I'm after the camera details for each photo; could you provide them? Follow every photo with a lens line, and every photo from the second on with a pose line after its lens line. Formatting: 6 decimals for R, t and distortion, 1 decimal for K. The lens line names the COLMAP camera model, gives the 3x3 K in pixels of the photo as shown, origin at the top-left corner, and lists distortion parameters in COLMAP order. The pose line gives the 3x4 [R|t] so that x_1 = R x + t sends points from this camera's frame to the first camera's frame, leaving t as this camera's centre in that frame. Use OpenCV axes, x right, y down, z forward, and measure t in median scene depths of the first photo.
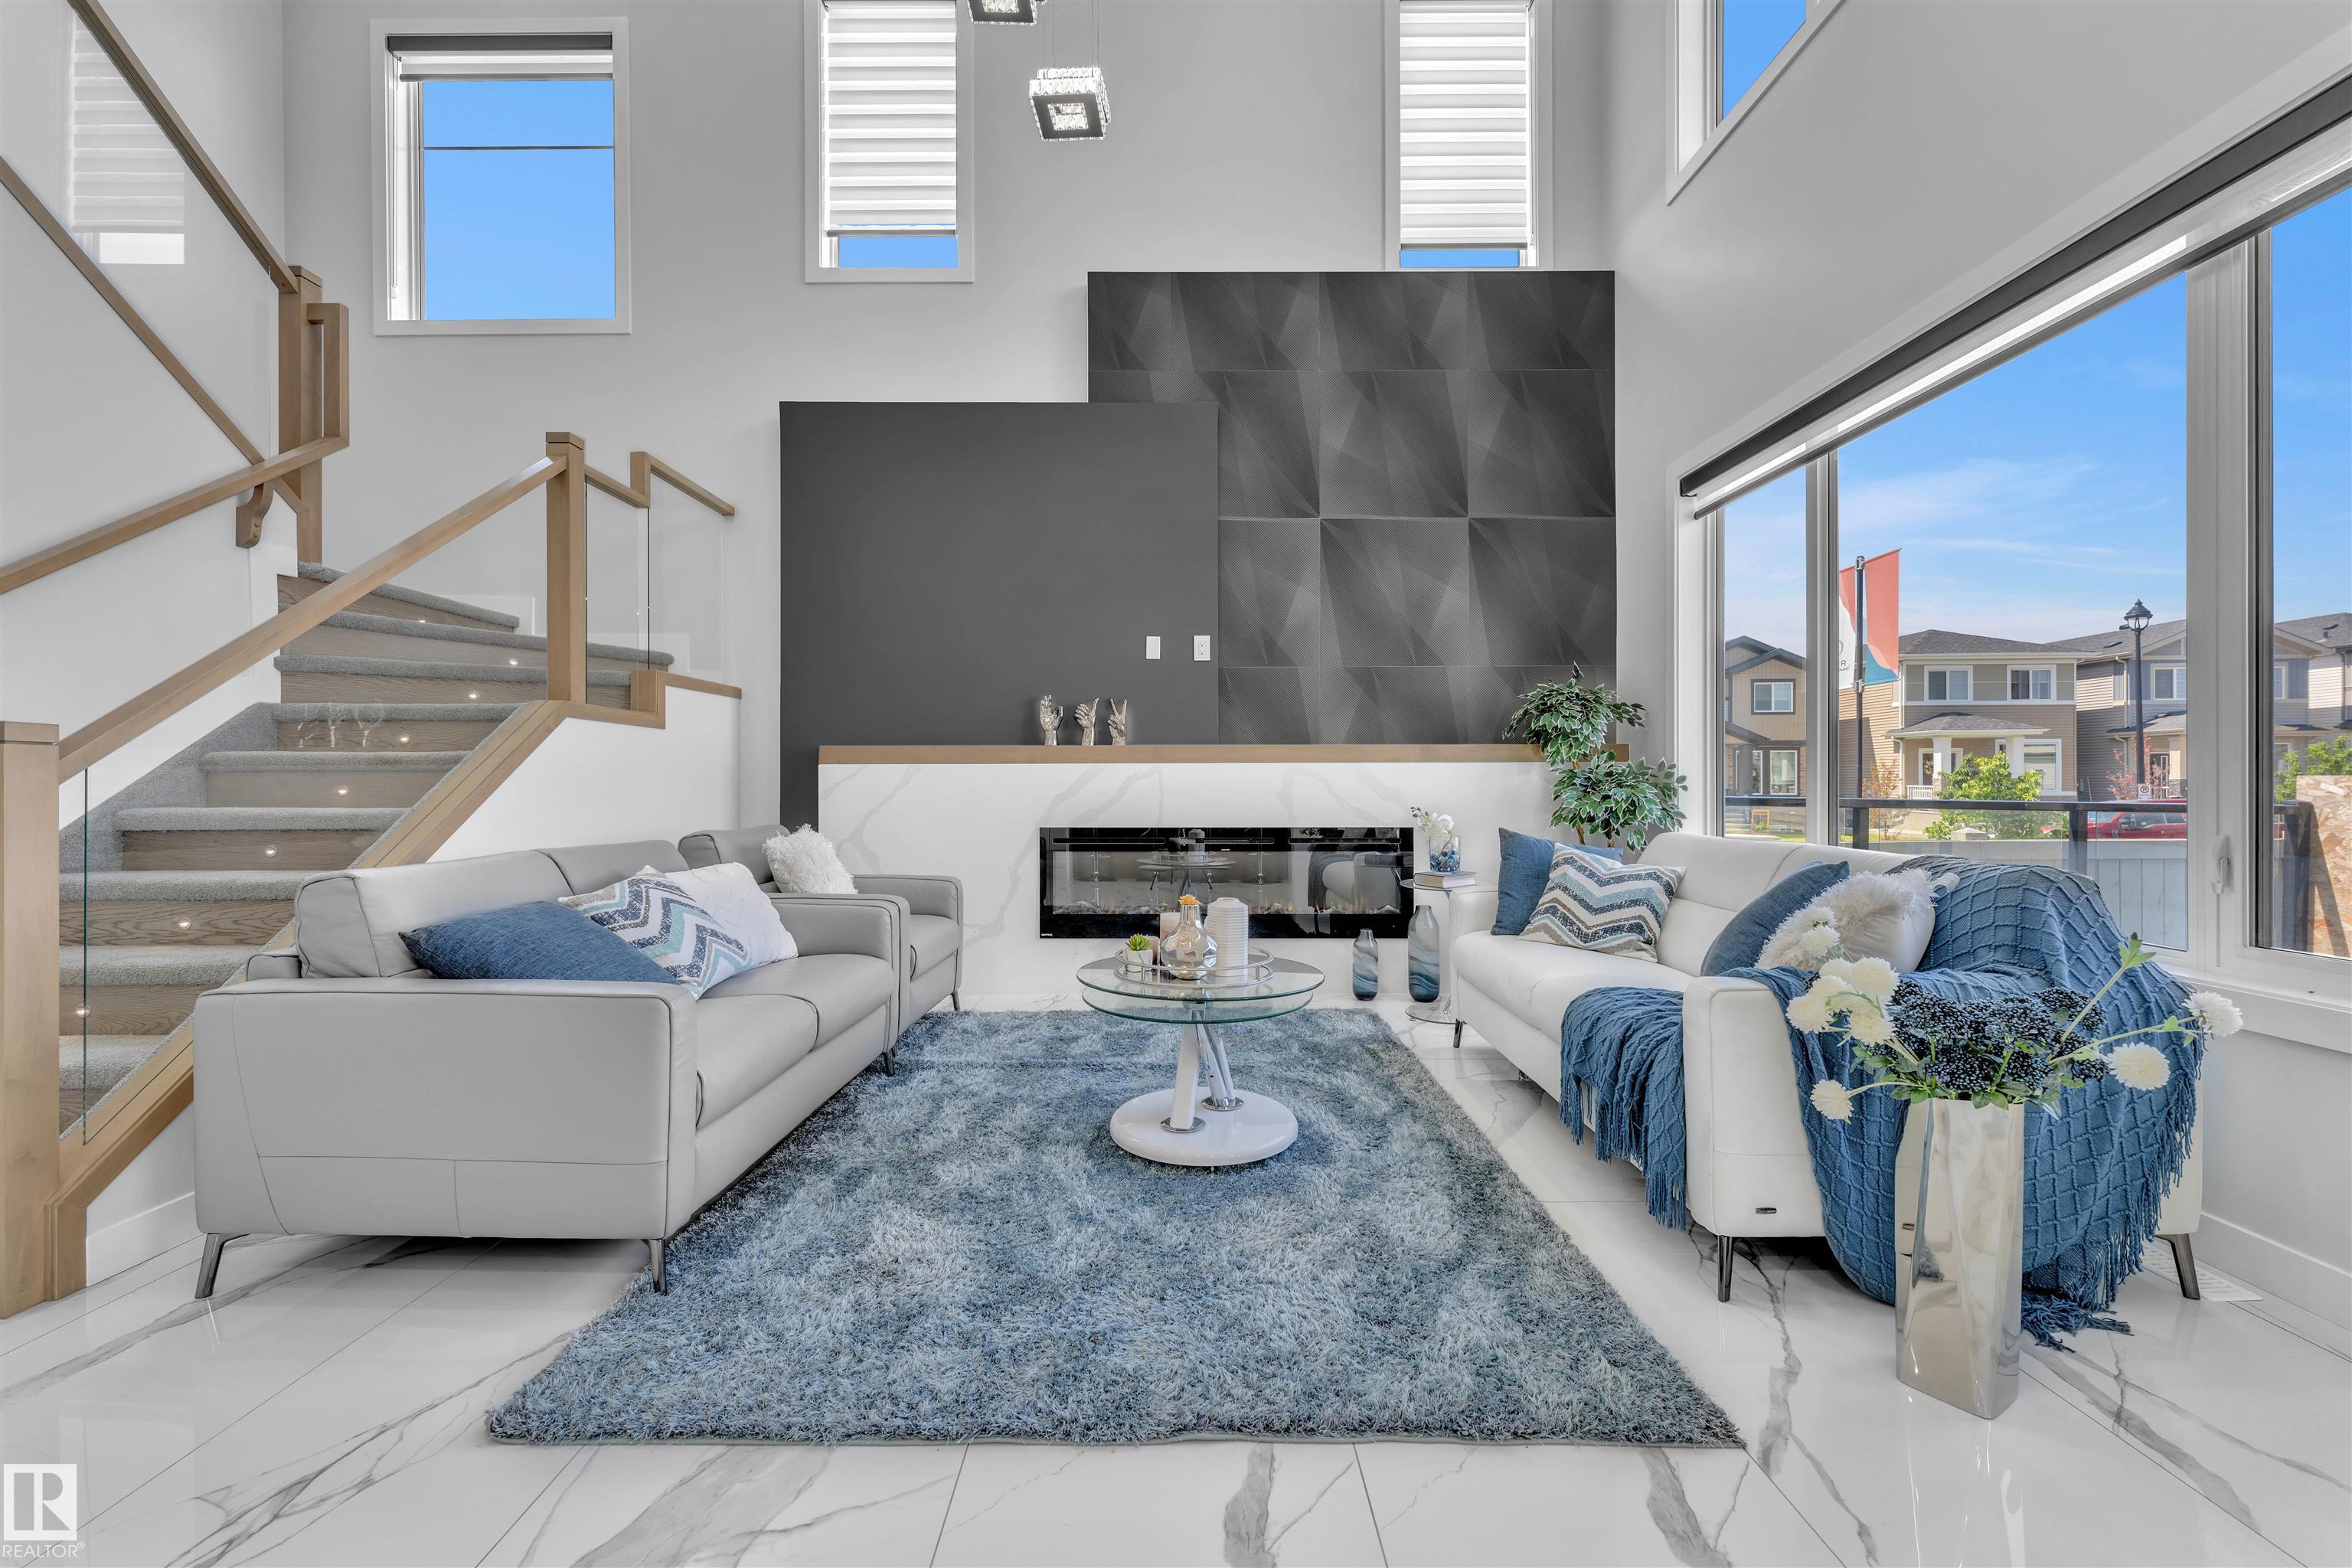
lens RADIAL K [[951.3, 0, 1173.1], [0, 951.3, 782.0], [0, 0, 1]] dist [0.002765, 0.000367]
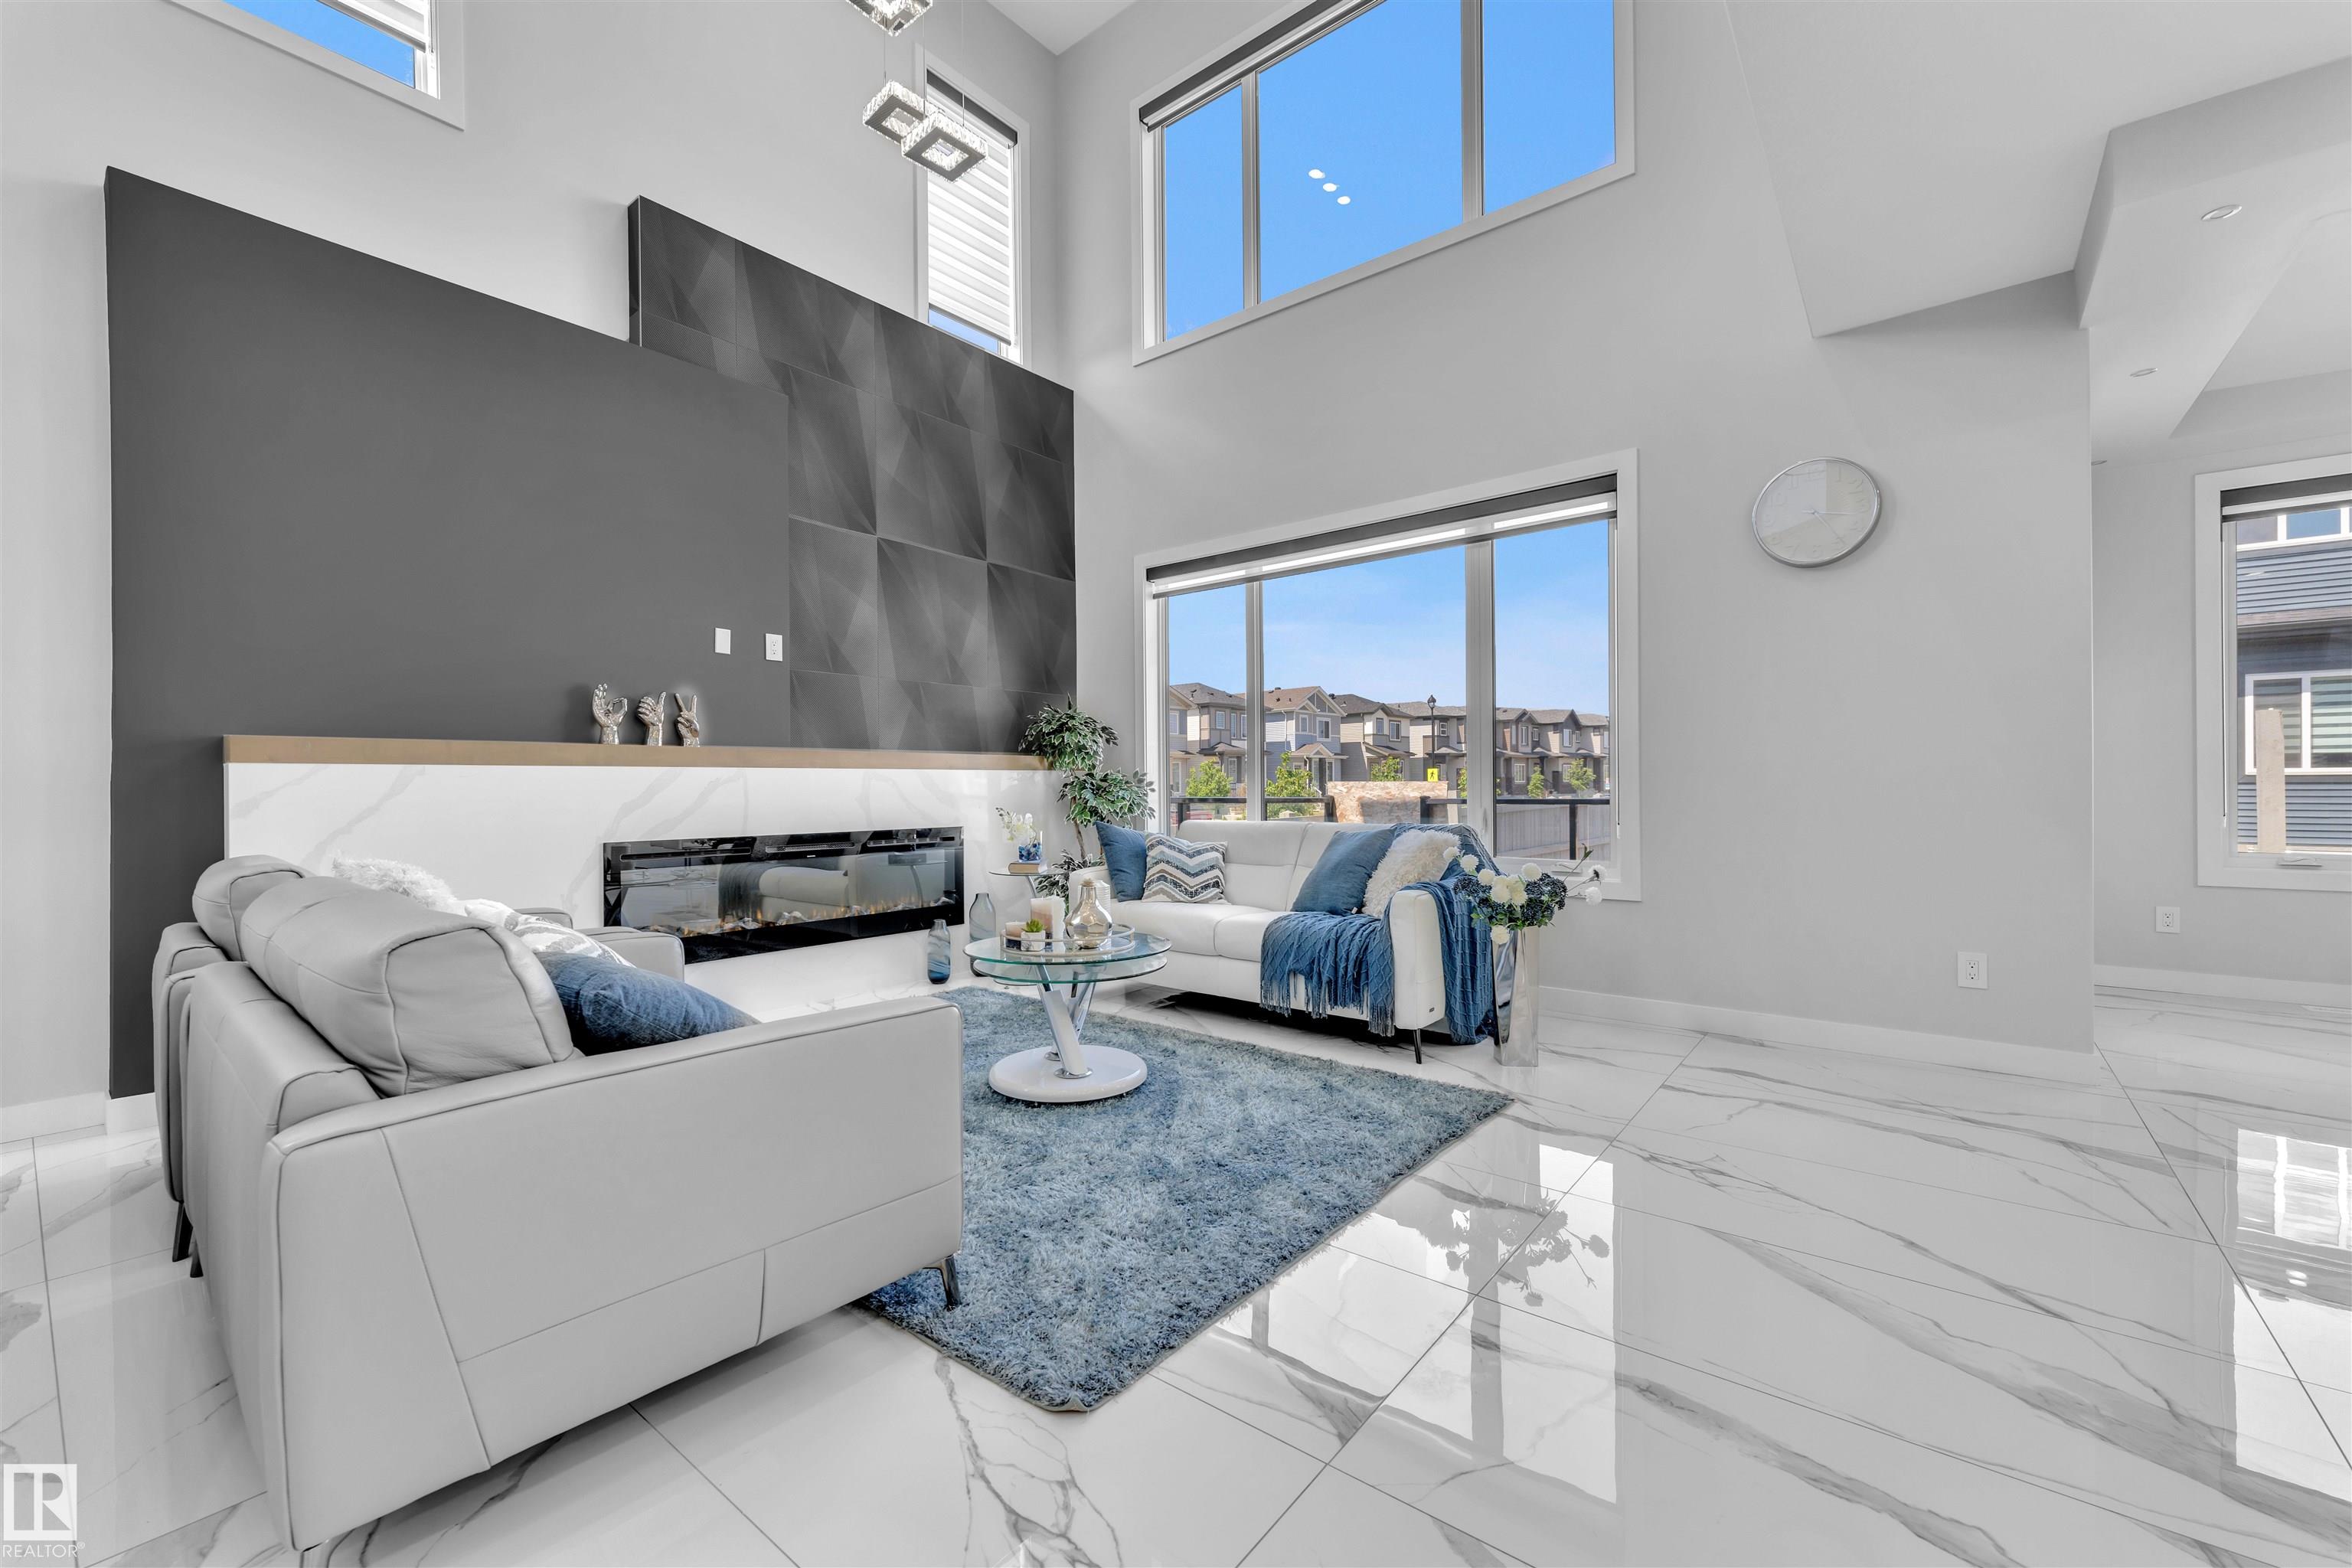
lens RADIAL K [[951.3, 0, 1176.9], [0, 951.3, 788.6], [0, 0, 1]] dist [0.002765, 0.000367]
pose [[0.625663, -0.004710, 0.780079, -0.464067], [0.004576, 0.999987, 0.002368, 0.001040], [-0.780080, 0.002088, 0.625676, 0.083810]]
